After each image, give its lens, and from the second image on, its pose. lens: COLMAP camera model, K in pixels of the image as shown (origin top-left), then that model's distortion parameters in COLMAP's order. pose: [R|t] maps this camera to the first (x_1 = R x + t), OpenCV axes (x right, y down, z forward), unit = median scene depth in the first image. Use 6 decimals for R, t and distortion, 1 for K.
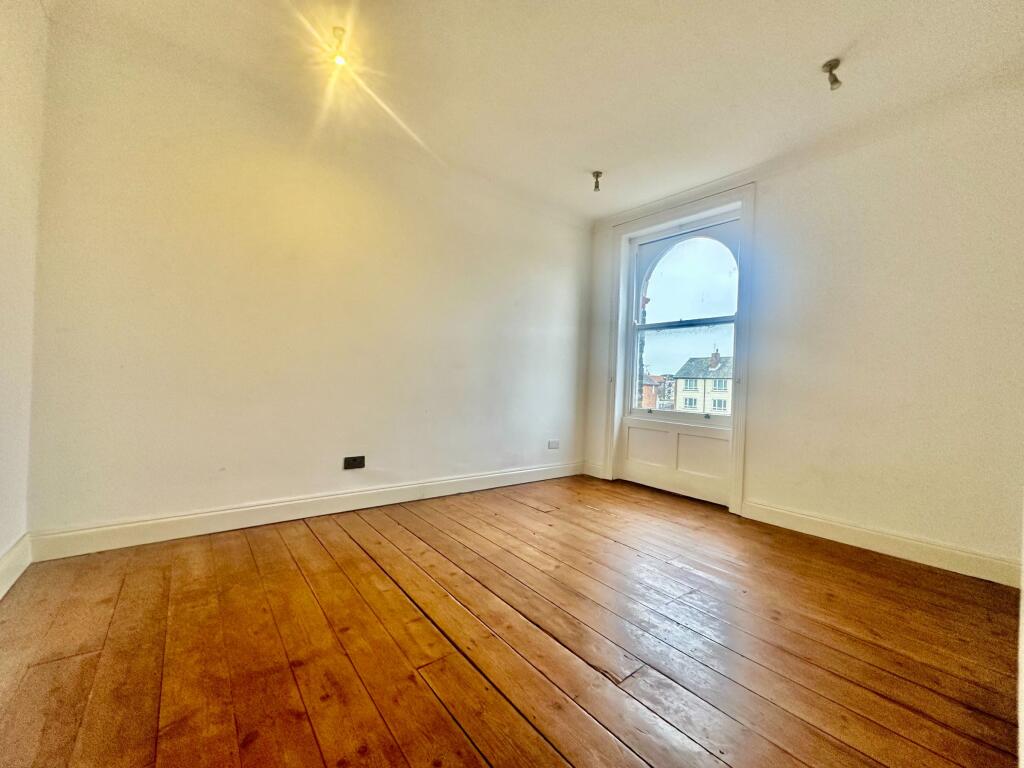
lens RADIAL K [[408.1, 0, 512.0], [0, 408.1, 384.0], [0, 0, 1]] dist [-0.000855, 0.000185]
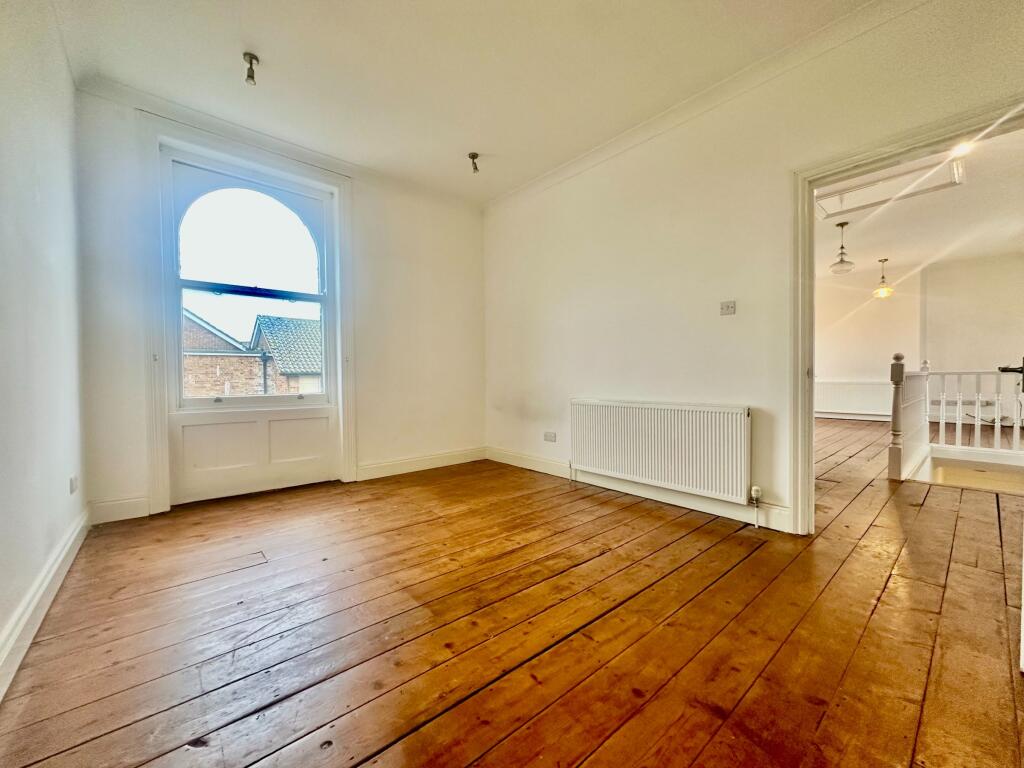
lens RADIAL K [[408.1, 0, 512.0], [0, 408.1, 384.0], [0, 0, 1]] dist [-0.000855, 0.000185]
pose [[-0.039710, -0.055837, 0.997650, -0.764114], [0.006809, 0.998399, 0.056149, -0.001180], [-0.999188, 0.009022, -0.039266, 0.861800]]
